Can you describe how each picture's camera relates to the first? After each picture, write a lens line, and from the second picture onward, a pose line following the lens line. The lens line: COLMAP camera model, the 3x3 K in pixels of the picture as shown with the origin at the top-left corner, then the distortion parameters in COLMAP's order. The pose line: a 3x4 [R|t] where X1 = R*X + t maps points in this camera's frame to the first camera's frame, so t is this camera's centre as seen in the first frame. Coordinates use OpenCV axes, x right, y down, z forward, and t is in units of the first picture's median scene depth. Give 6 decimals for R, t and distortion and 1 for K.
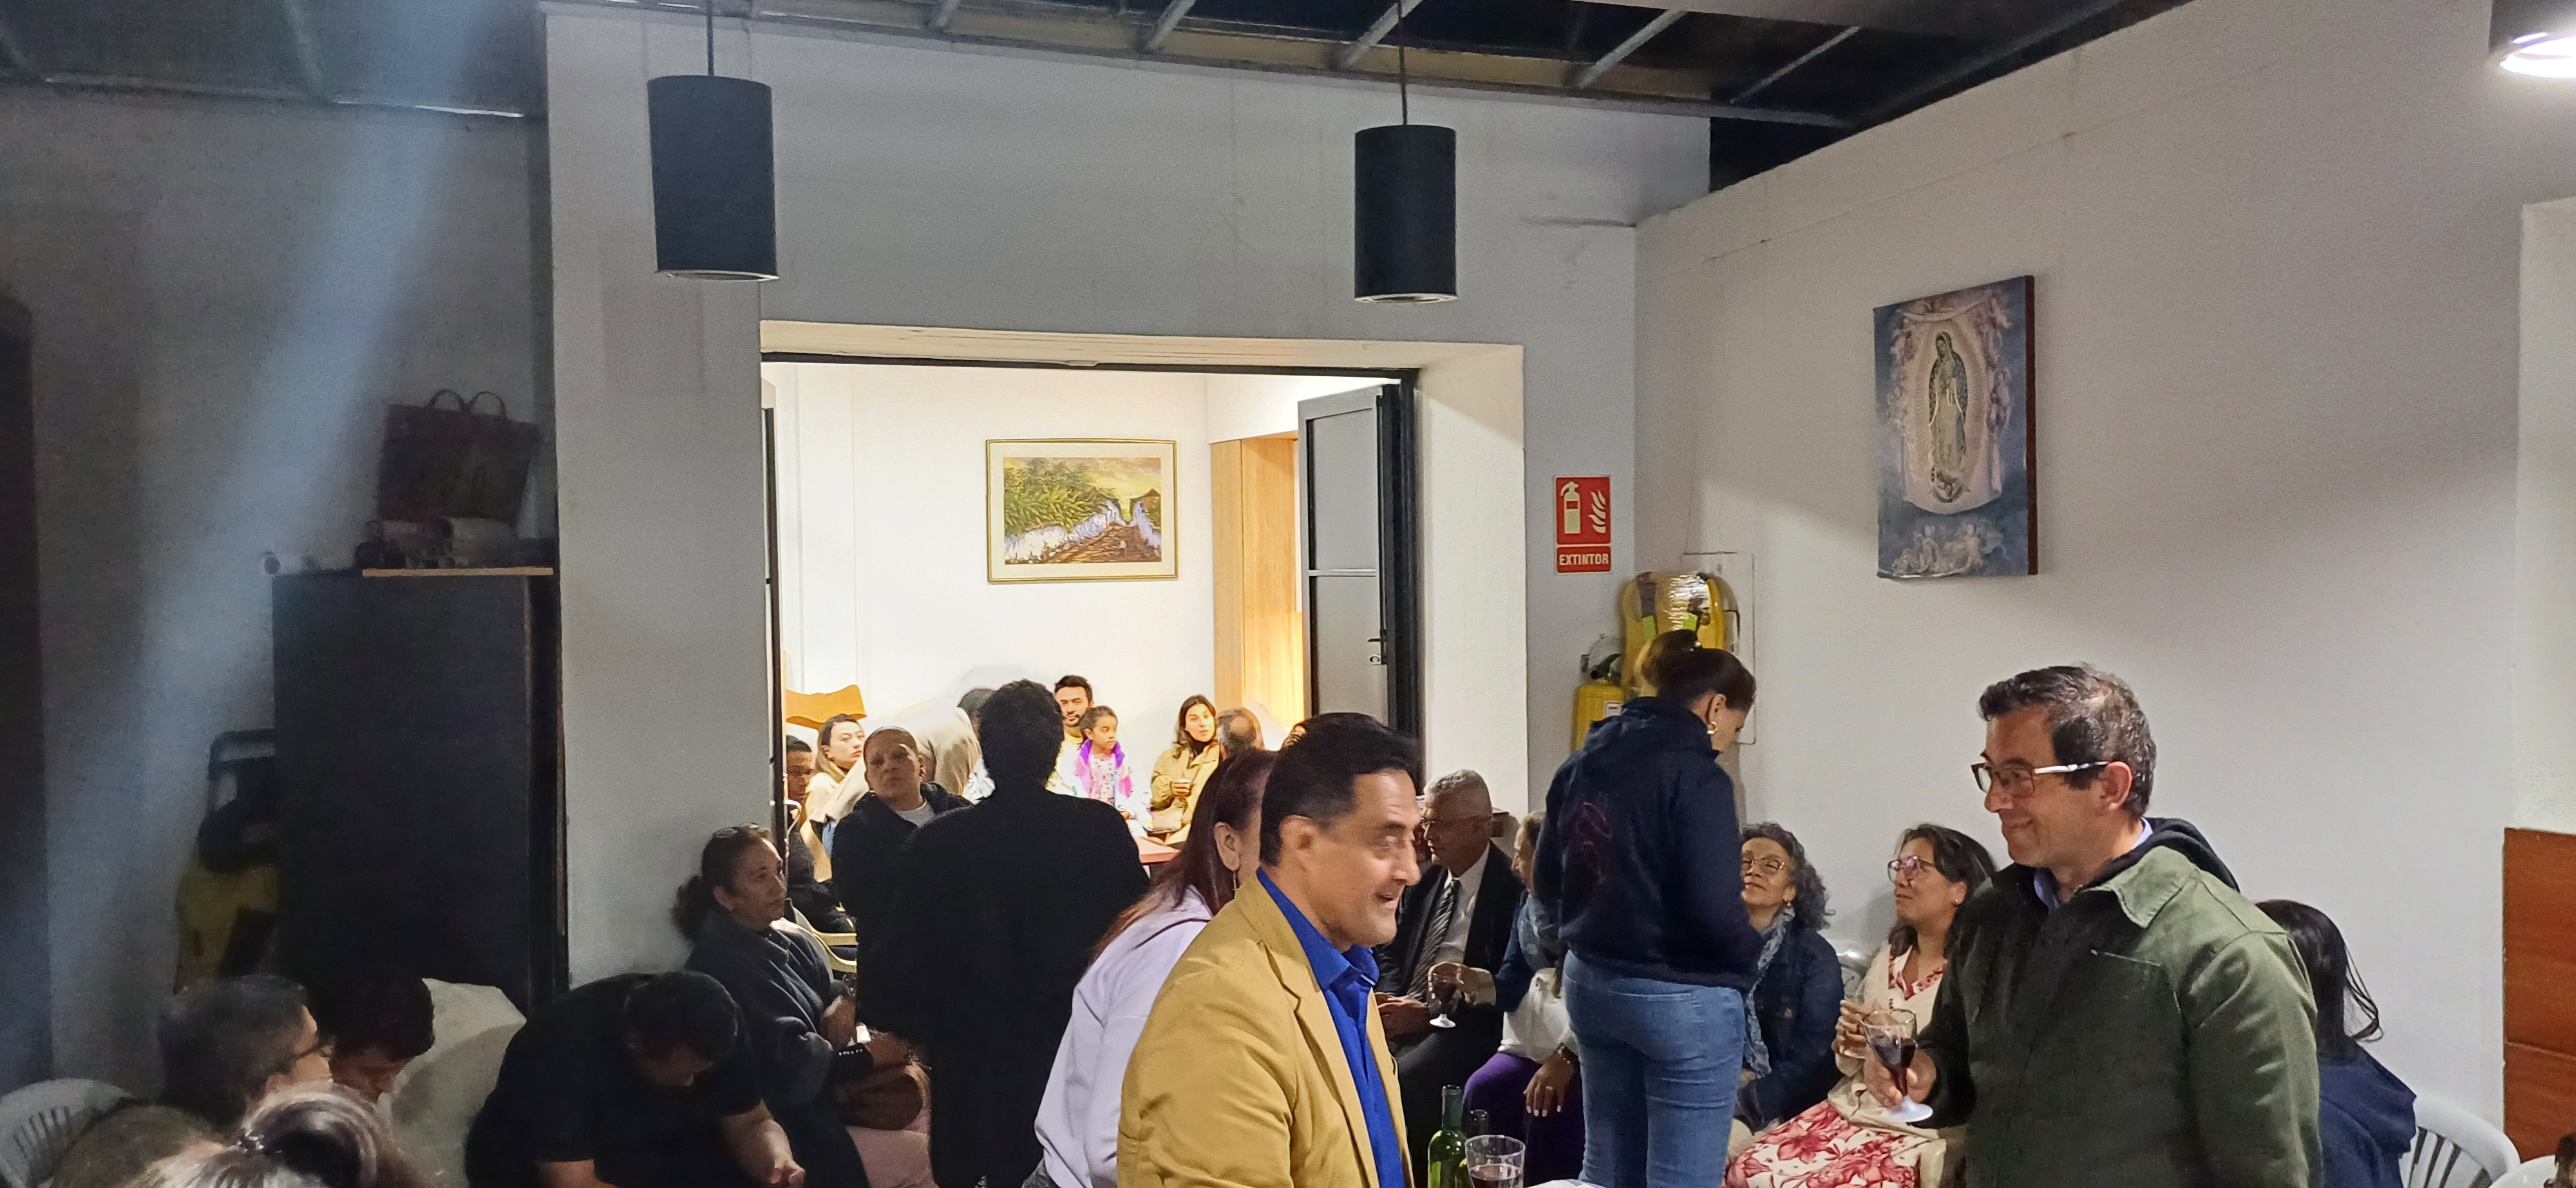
lens RADIAL K [[1895.8, 0, 1256.4], [0, 1895.8, 629.4], [0, 0, 1]] dist [0.073574, -0.045733]
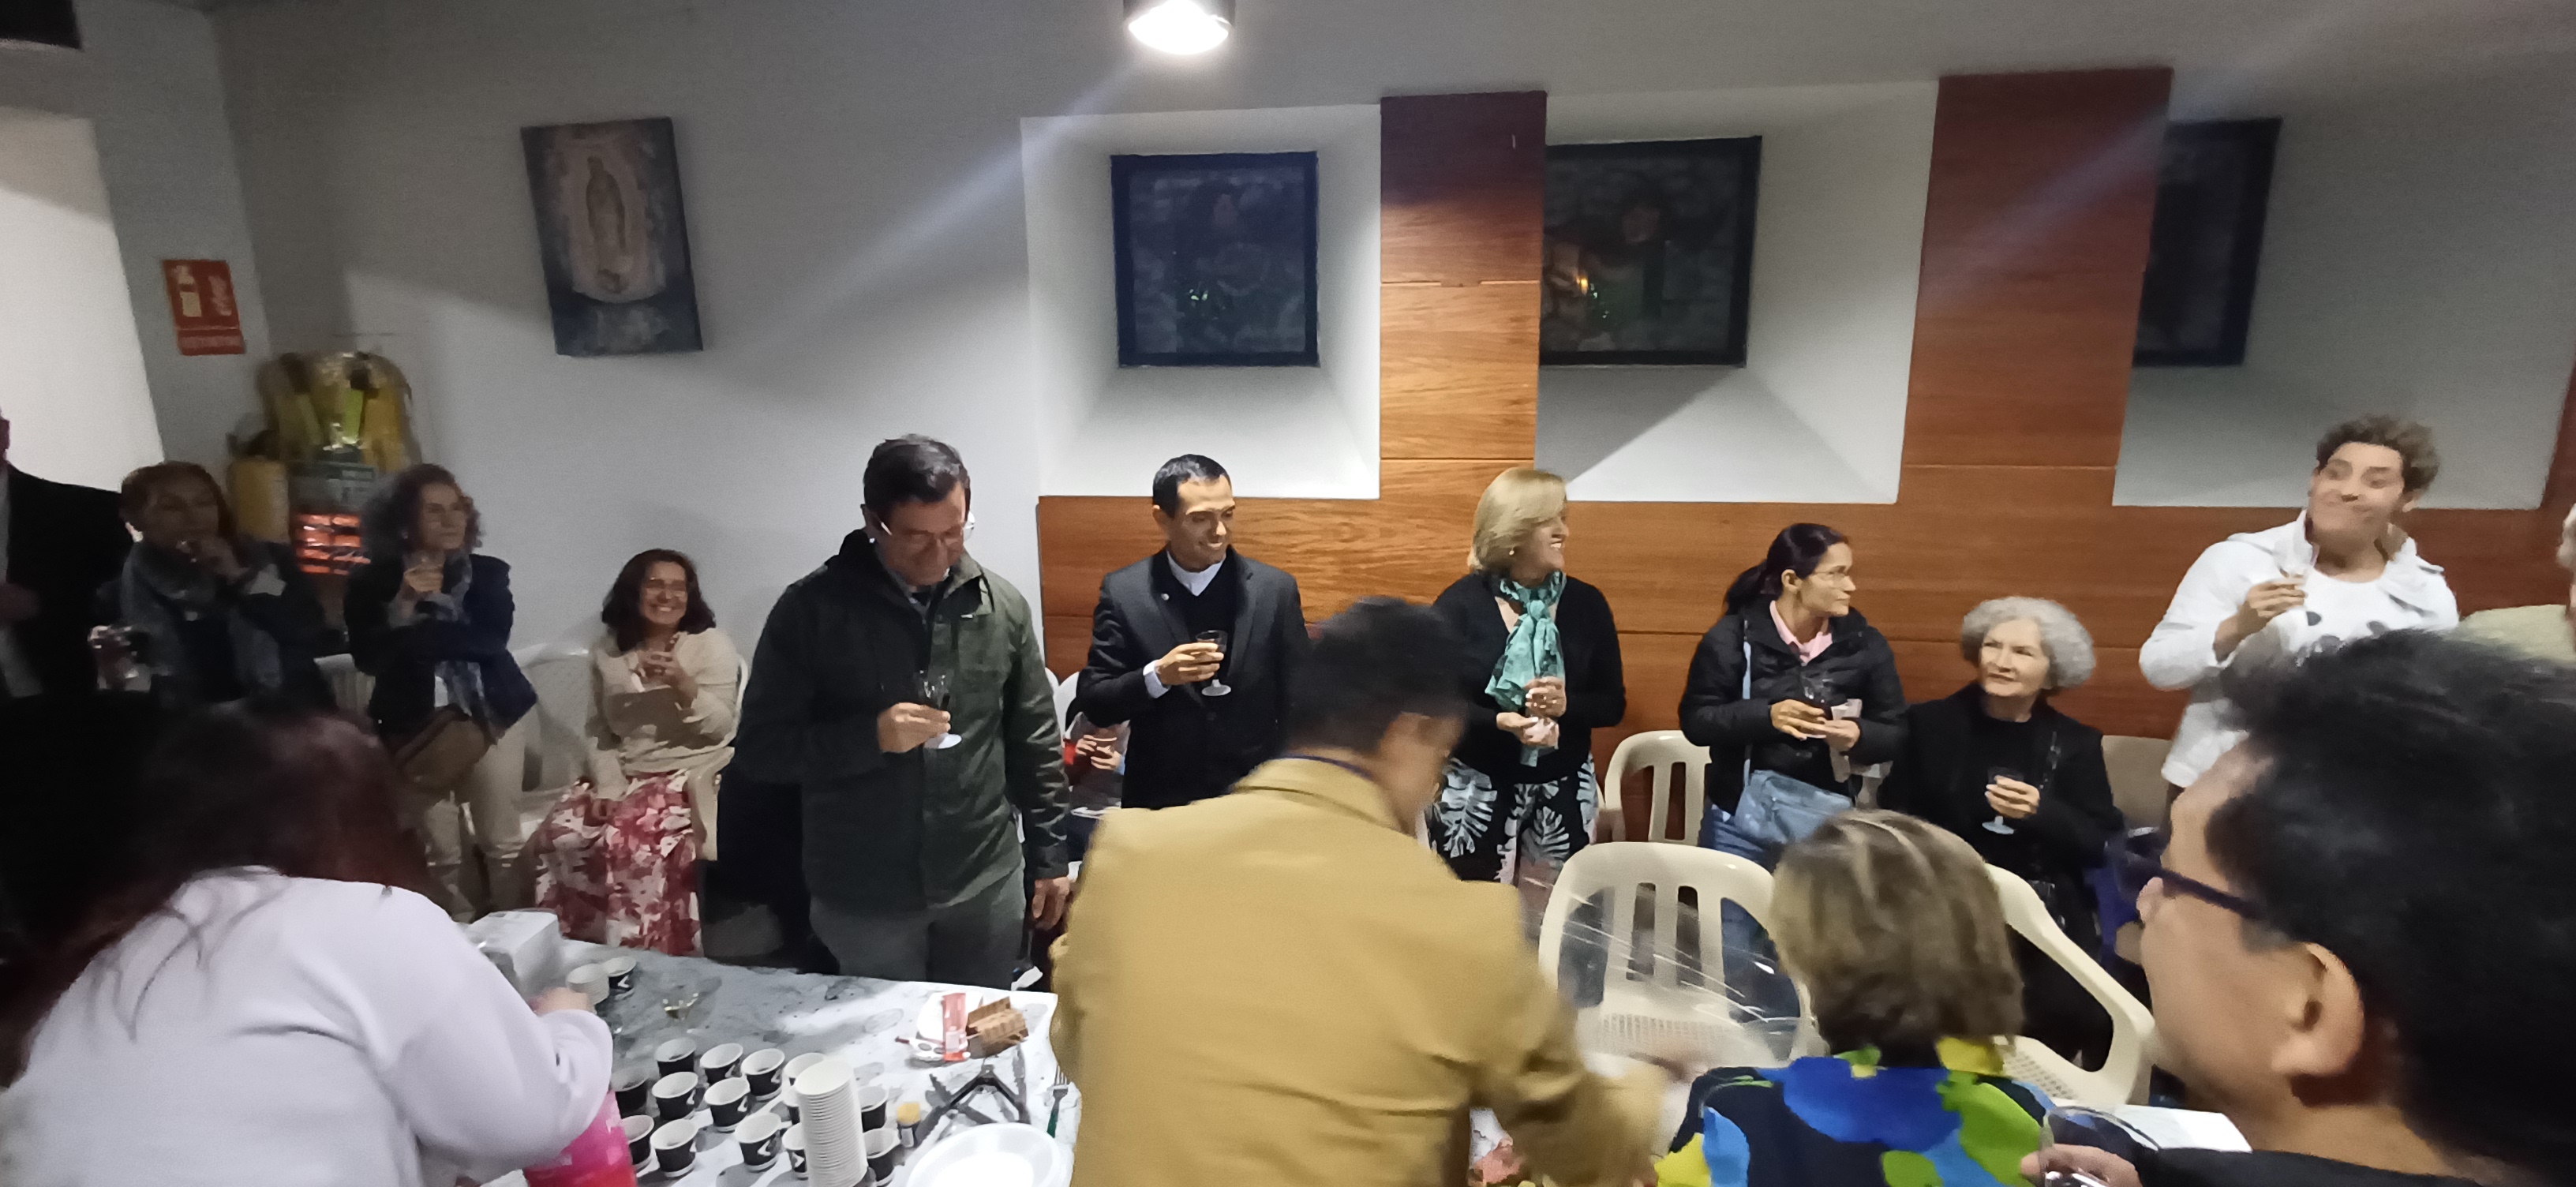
lens RADIAL K [[1187.5, 0, 1297.6], [0, 1187.5, 570.5], [0, 0, 1]] dist [0.002331, 0.000297]
pose [[0.536243, -0.172053, 0.826342, -0.071228], [0.037549, 0.982898, 0.180282, -0.008739], [-0.843228, -0.065647, 0.533532, 0.141711]]
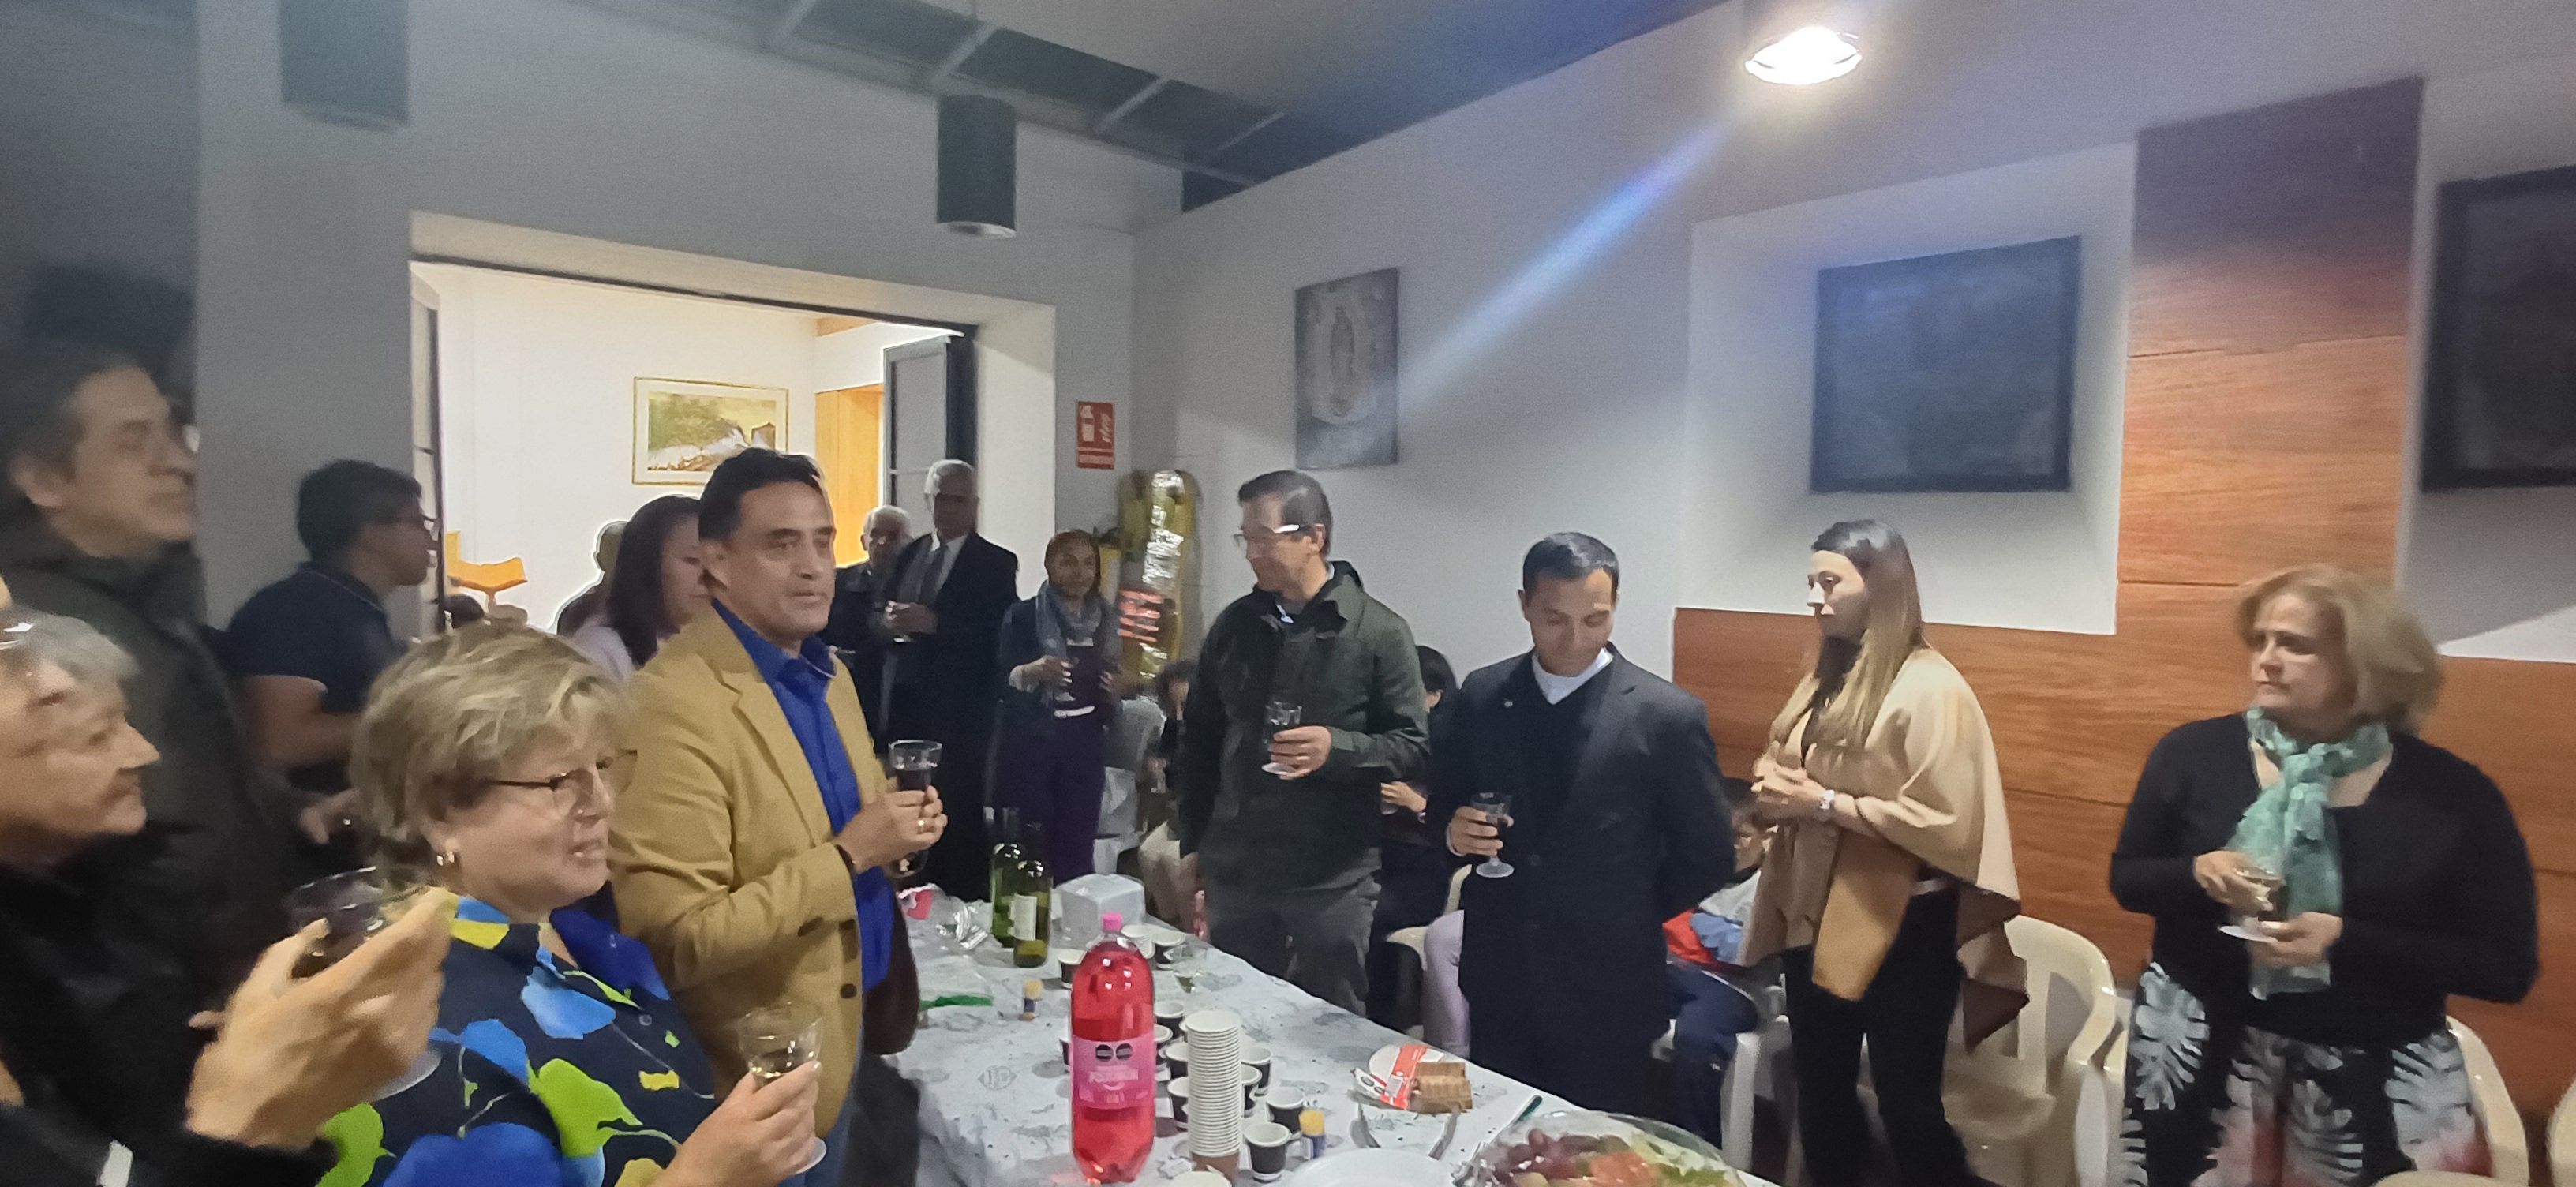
lens RADIAL K [[1187.5, 0, 1273.5], [0, 1187.5, 558.8], [0, 0, 1]] dist [0.002331, 0.000297]
pose [[0.940228, 0.017547, 0.340092, -0.005126], [-0.014850, 0.999834, -0.010531, 0.046433], [-0.340221, 0.004851, 0.940333, 0.110545]]
